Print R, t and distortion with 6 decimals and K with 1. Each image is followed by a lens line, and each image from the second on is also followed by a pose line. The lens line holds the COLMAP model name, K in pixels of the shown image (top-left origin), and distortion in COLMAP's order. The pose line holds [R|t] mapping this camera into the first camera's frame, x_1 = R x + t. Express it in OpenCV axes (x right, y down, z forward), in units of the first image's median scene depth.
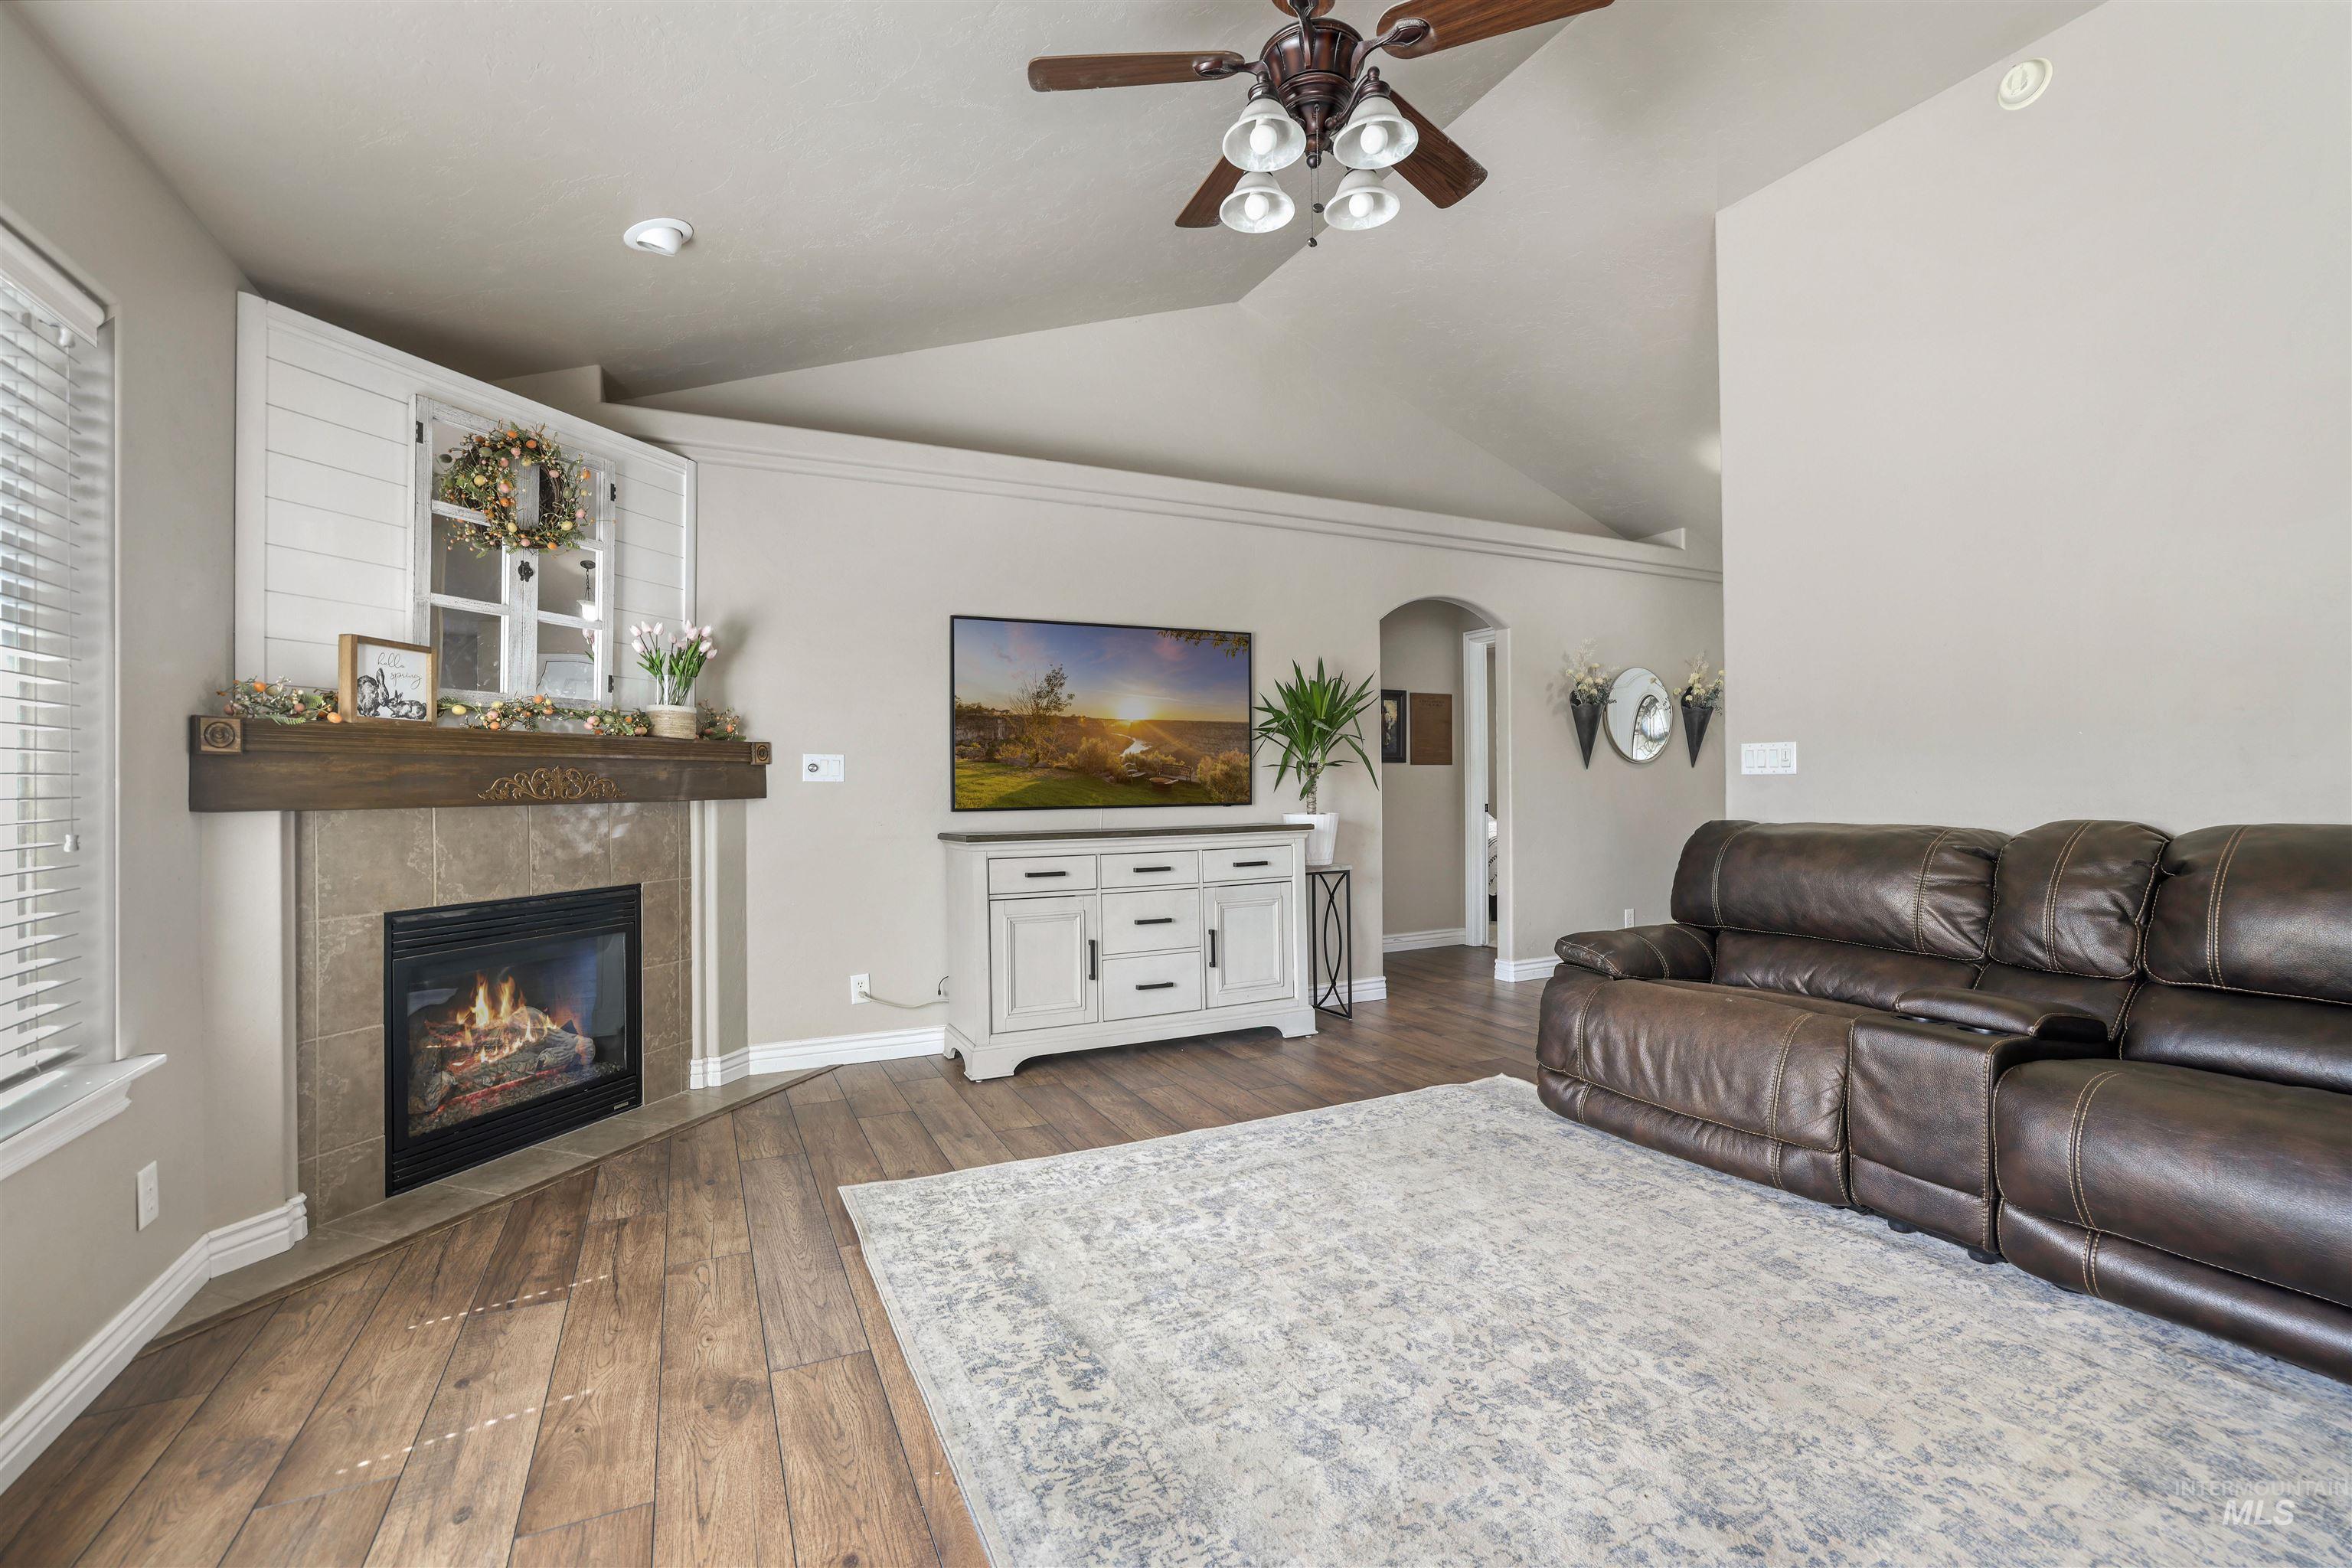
lens RADIAL K [[1078.3, 0, 1164.0], [0, 1078.3, 778.9], [0, 0, 1]] dist [-0.046816, 0.032878]
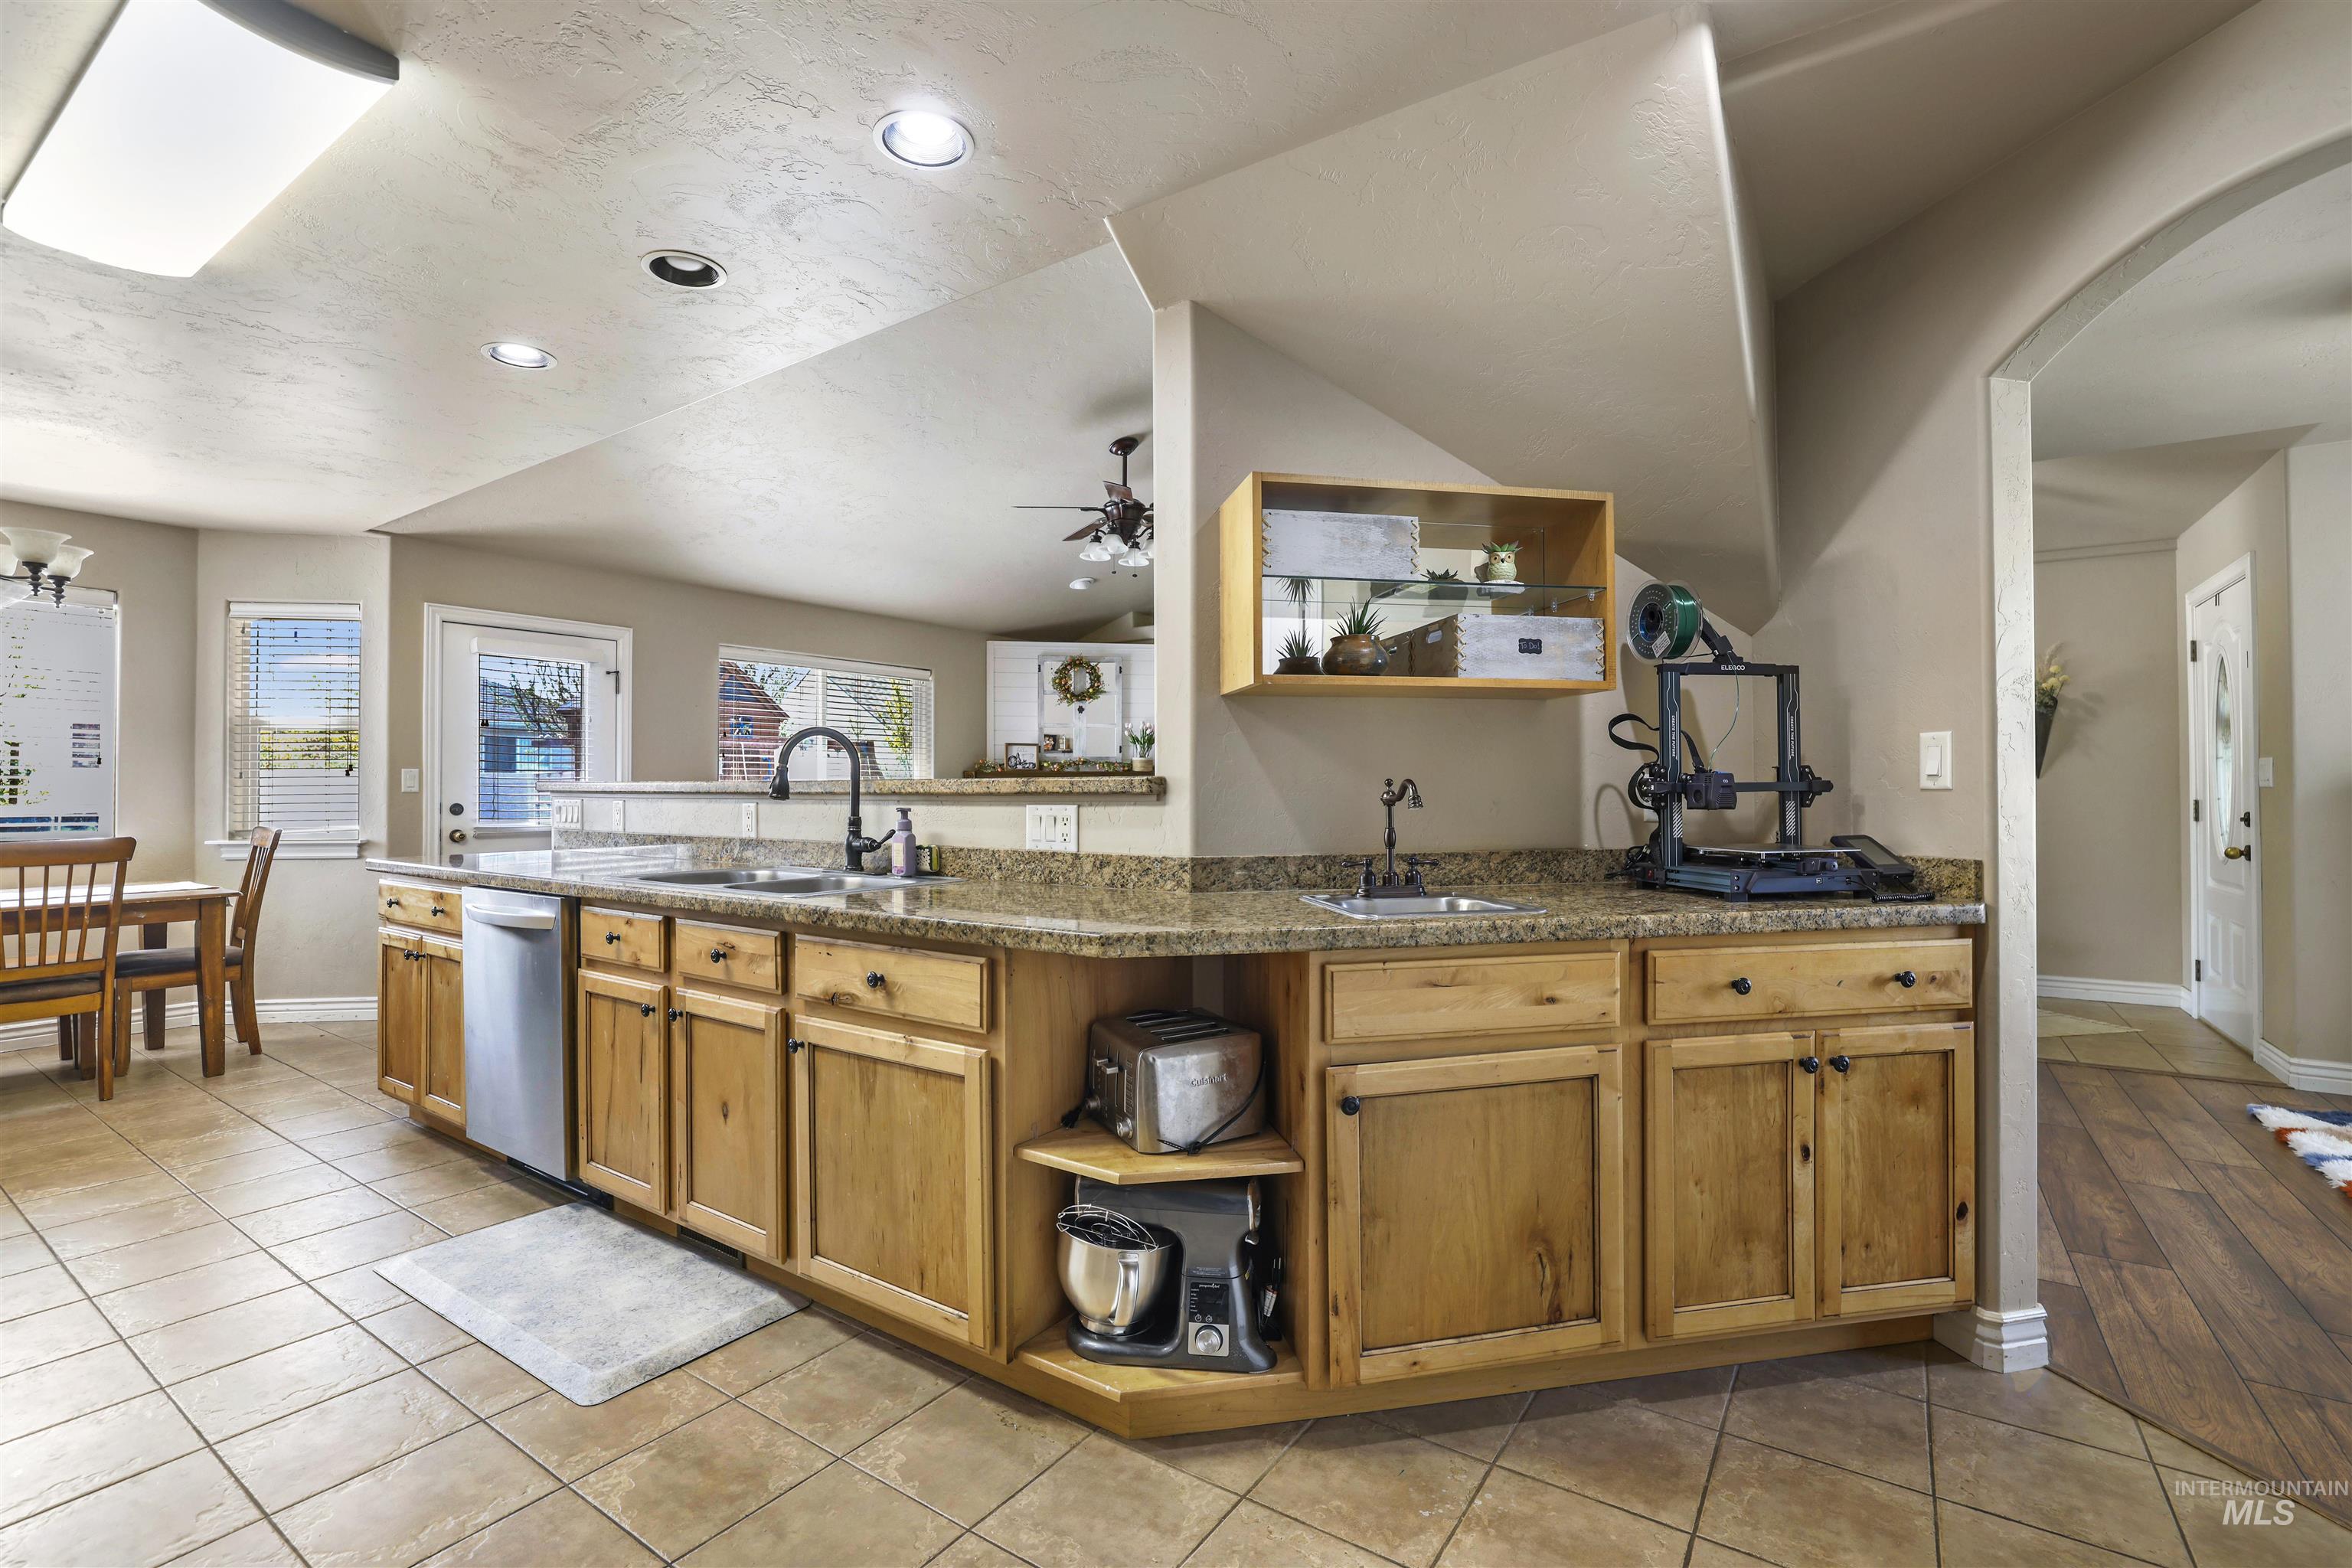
lens RADIAL K [[1078.3, 0, 1164.0], [0, 1078.3, 778.9], [0, 0, 1]] dist [-0.046816, 0.032878]
pose [[0.512819, -0.010376, -0.858434, 2.064947], [0.003932, 0.999945, -0.009738, 0.002026], [0.858488, 0.001619, 0.512831, -0.211662]]
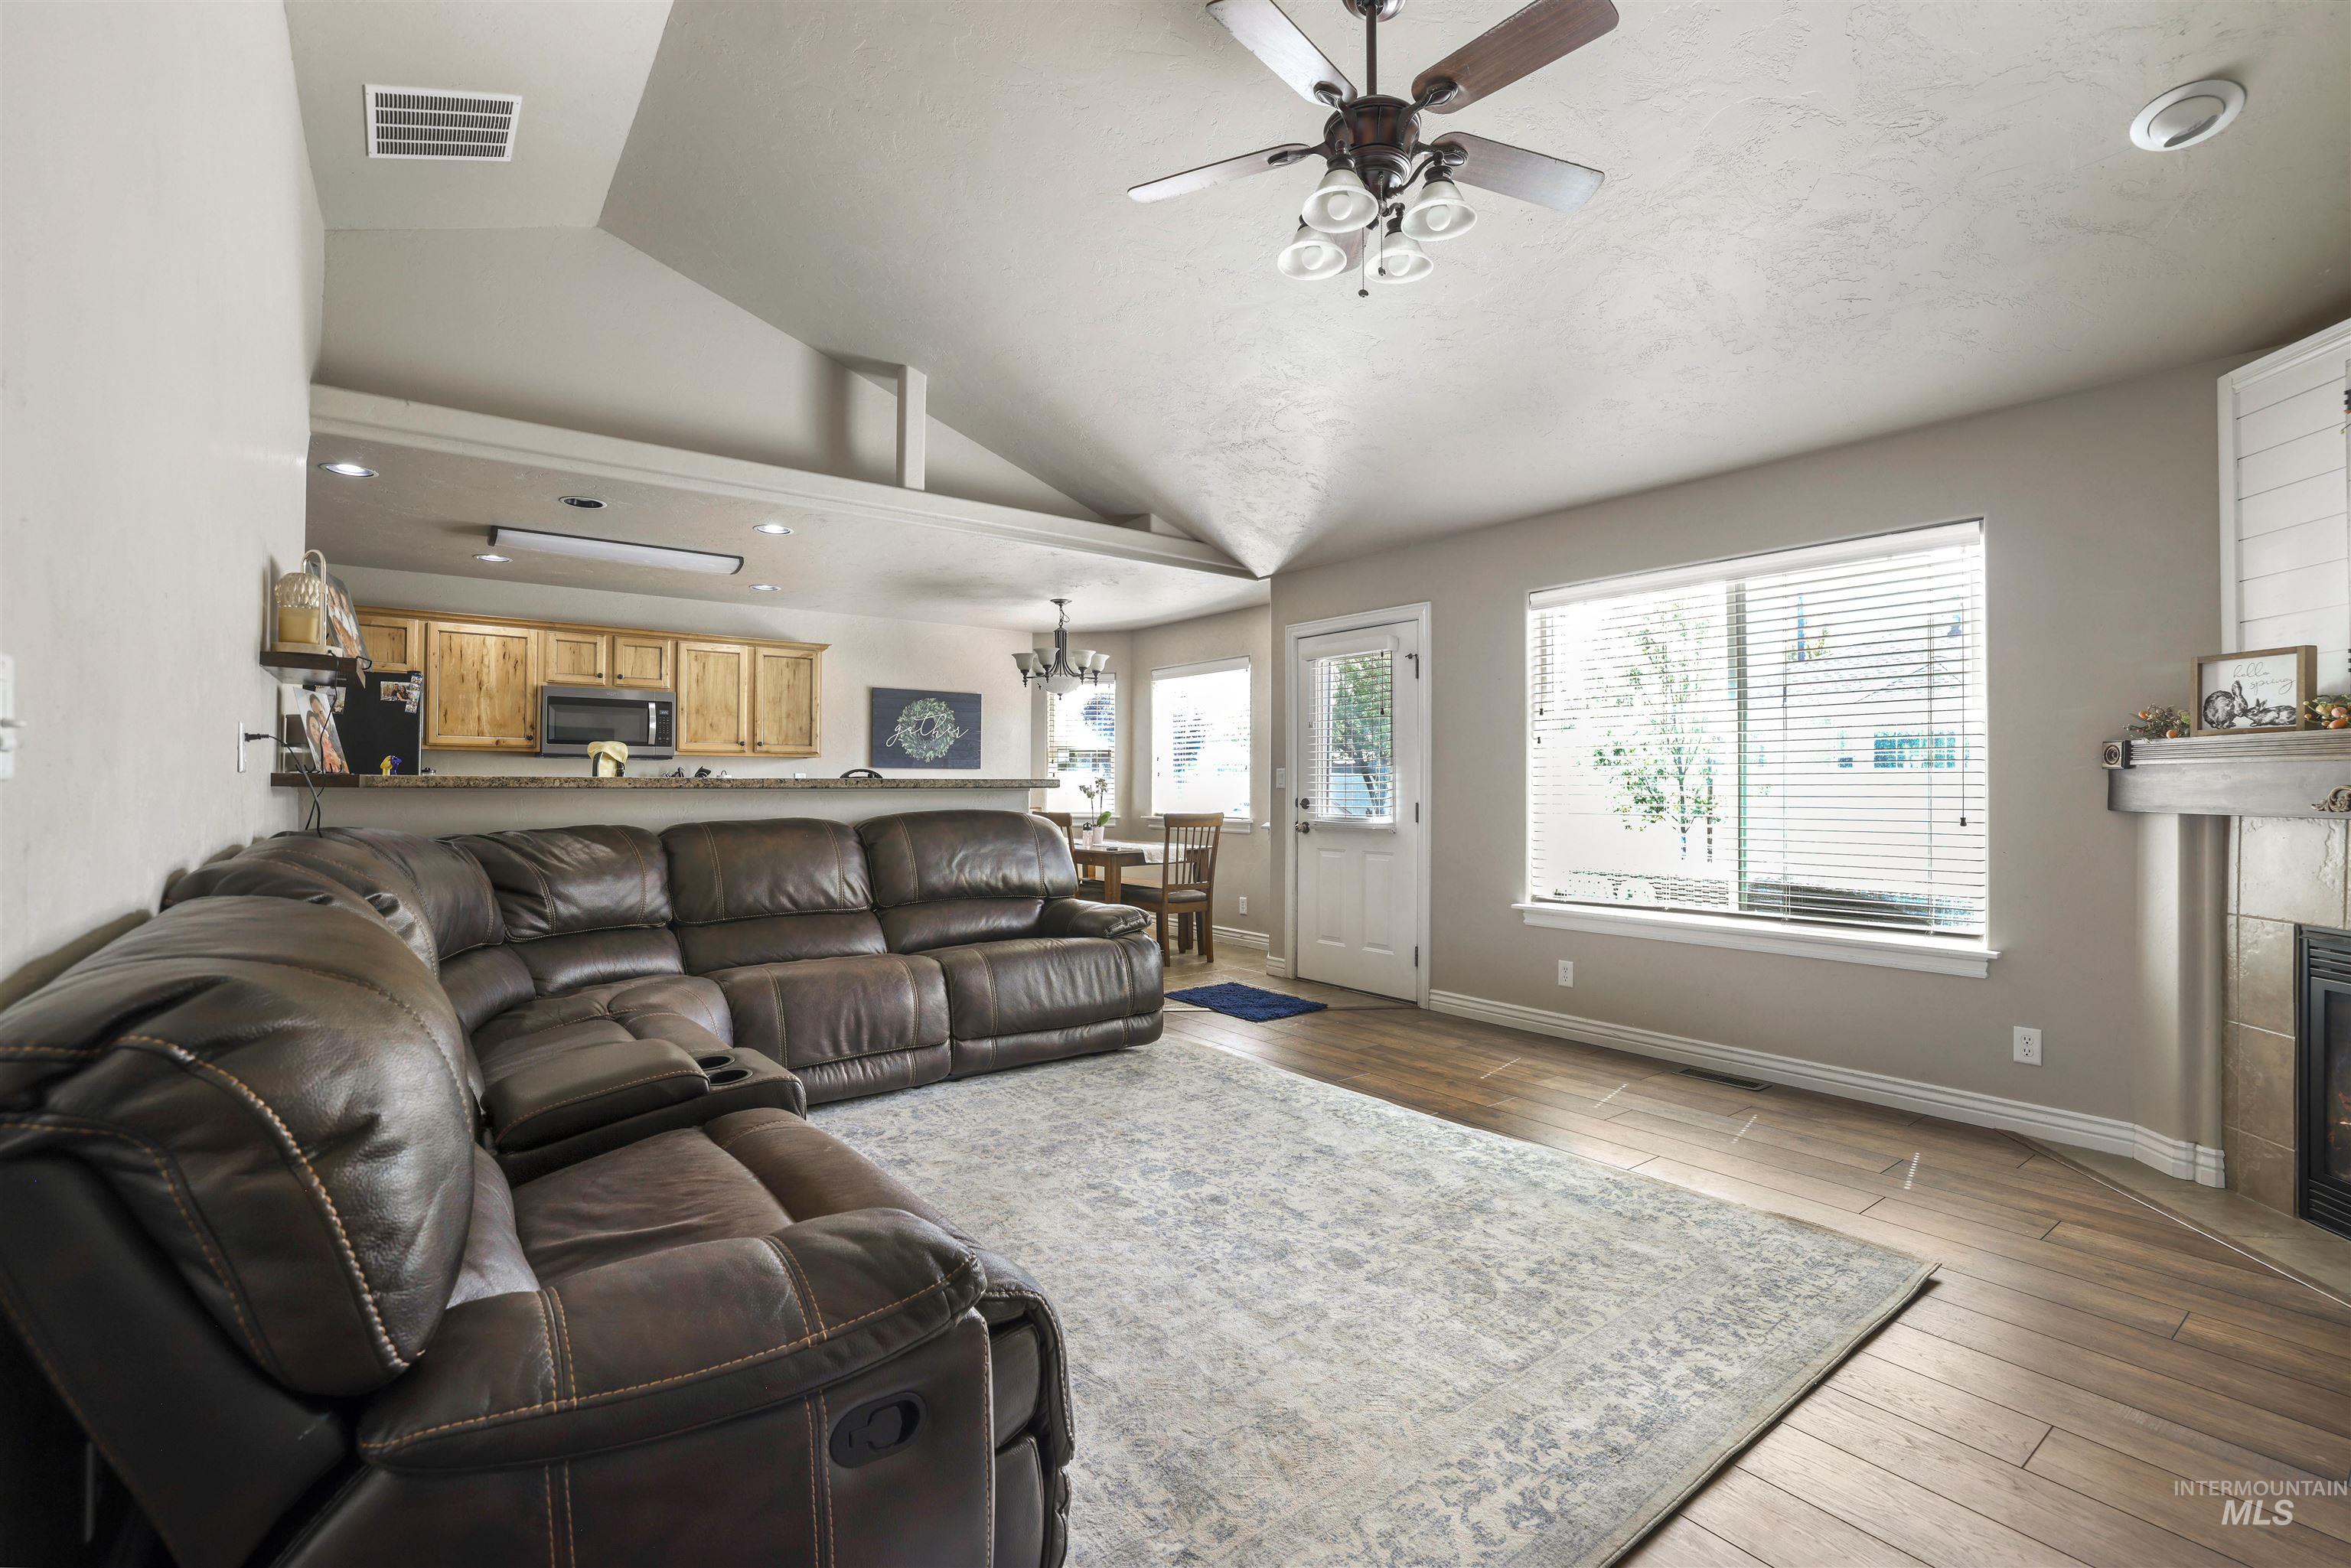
lens RADIAL K [[1077.8, 0, 1163.5], [0, 1077.8, 778.9], [0, 0, 1]] dist [-0.046816, 0.032878]
pose [[-0.977998, -0.005451, -0.208542, 0.501676], [-0.003777, 0.999957, -0.008425, 0.004824], [0.208579, -0.007452, -0.977977, 1.769777]]
